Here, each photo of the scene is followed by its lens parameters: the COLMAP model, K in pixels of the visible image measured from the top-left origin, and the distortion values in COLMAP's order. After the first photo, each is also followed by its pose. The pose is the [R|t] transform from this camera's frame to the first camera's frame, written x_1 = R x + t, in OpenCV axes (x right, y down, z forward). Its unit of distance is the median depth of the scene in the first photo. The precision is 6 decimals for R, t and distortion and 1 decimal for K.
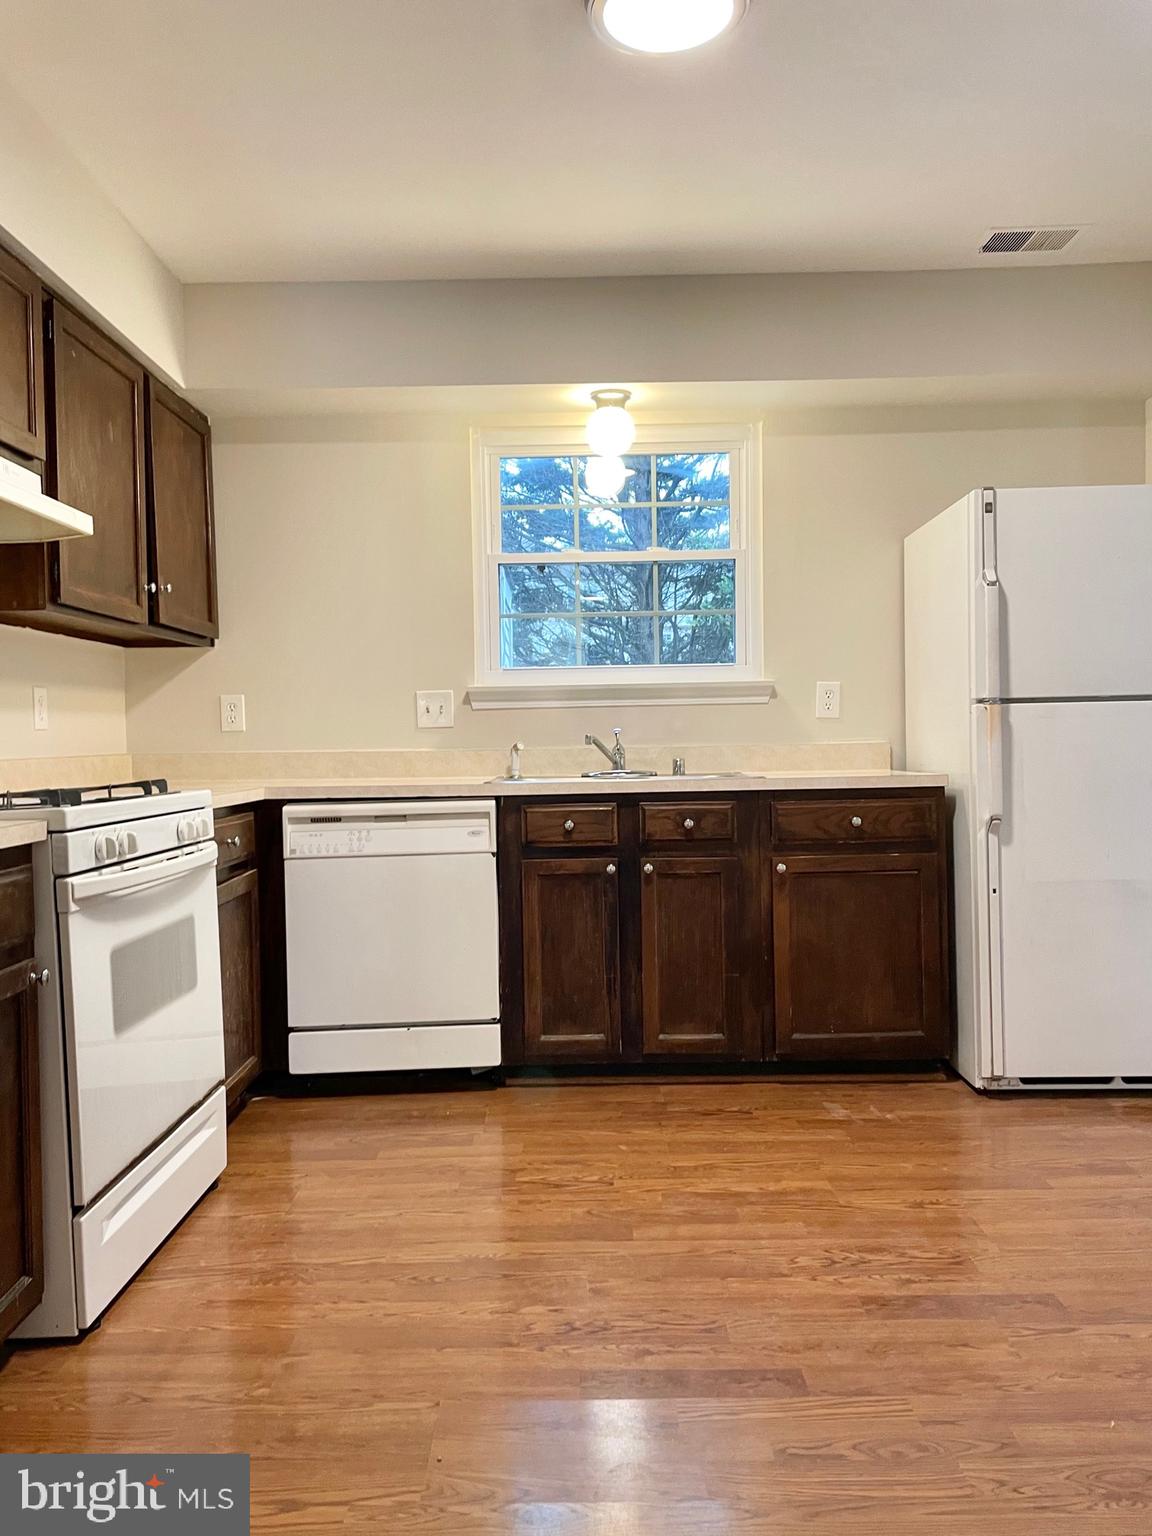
lens RADIAL K [[1165.6, 0, 580.4], [0, 1165.6, 762.8], [0, 0, 1]] dist [0.077254, -0.095128]
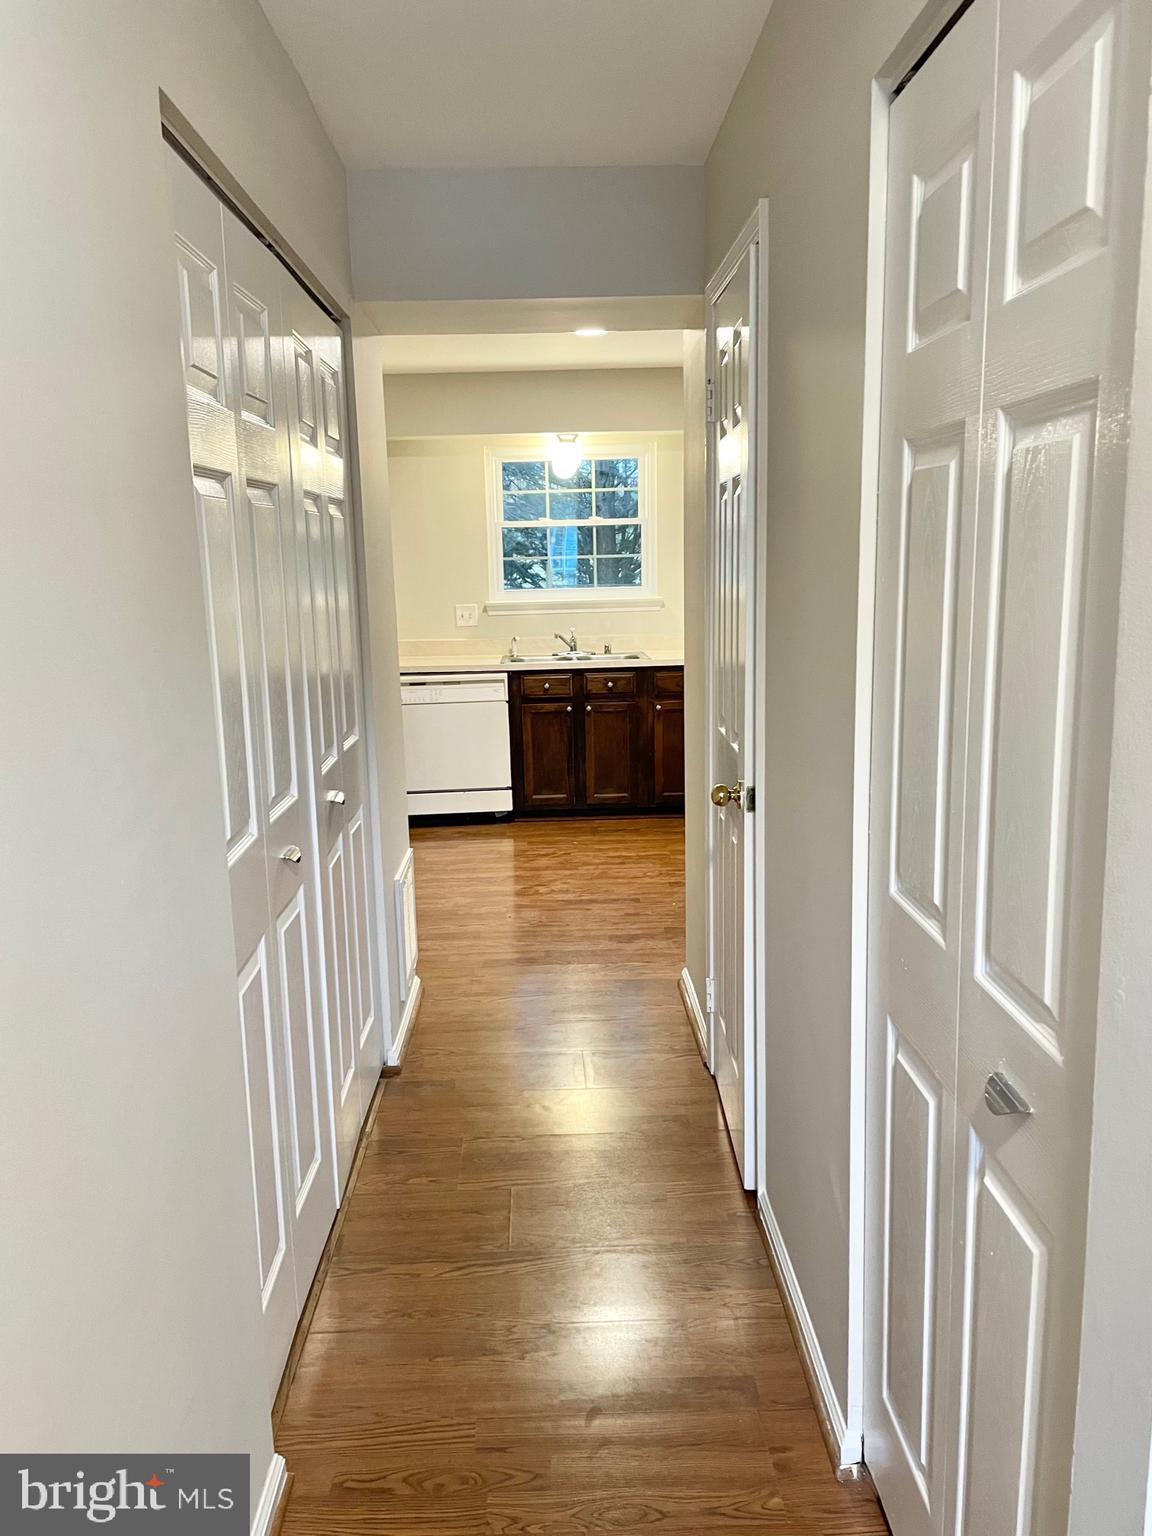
lens RADIAL K [[1165.6, 0, 576.5], [0, 1165.6, 766.7], [0, 0, 1]] dist [0.077254, -0.095128]
pose [[0.999595, -0.010358, 0.026488, -0.012789], [0.006245, 0.988532, 0.150880, -0.101429], [-0.027747, -0.150654, 0.988197, -0.881797]]
